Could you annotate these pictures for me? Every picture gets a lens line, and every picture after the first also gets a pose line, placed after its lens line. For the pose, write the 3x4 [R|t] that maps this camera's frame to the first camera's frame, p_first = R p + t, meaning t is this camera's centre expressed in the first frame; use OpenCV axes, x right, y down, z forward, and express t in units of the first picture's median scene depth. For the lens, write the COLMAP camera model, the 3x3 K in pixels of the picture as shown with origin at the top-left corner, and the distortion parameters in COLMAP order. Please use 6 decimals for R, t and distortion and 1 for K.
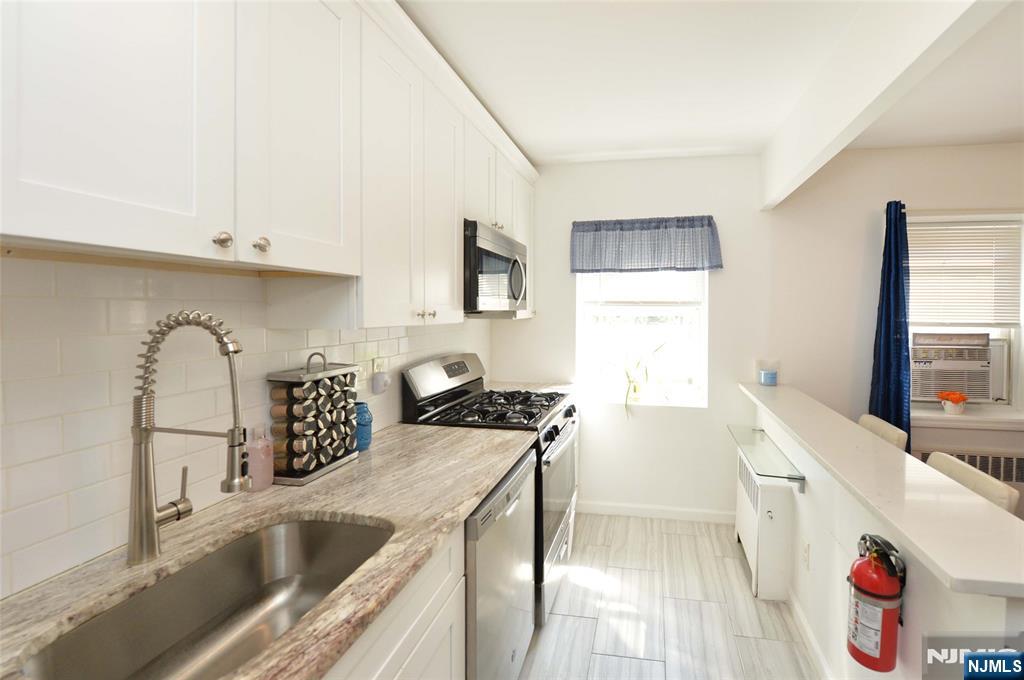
lens RADIAL K [[455.7, 0, 566.7], [0, 455.7, 320.3], [0, 0, 1]] dist [-0.002118, -0.000303]
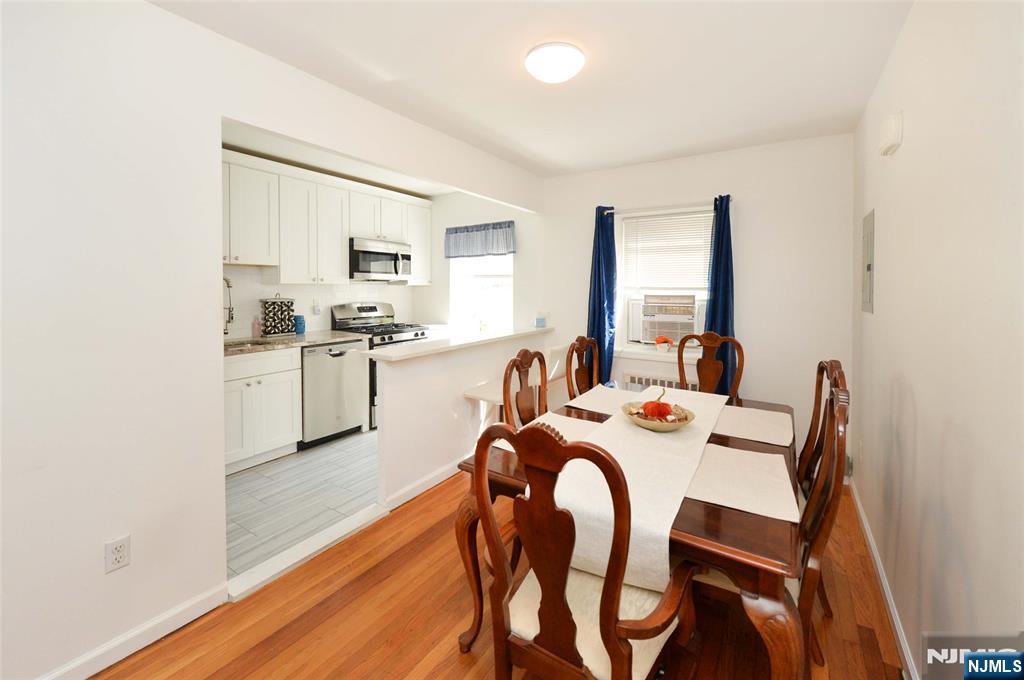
lens RADIAL K [[434.4, 0, 463.1], [0, 434.4, 302.3], [0, 0, 1]] dist [-0.000892, -0.000030]
pose [[0.890732, 0.016782, -0.454219, 0.956257], [-0.013571, 0.999855, 0.010330, 0.048991], [0.454326, -0.003037, 0.890830, -0.484572]]
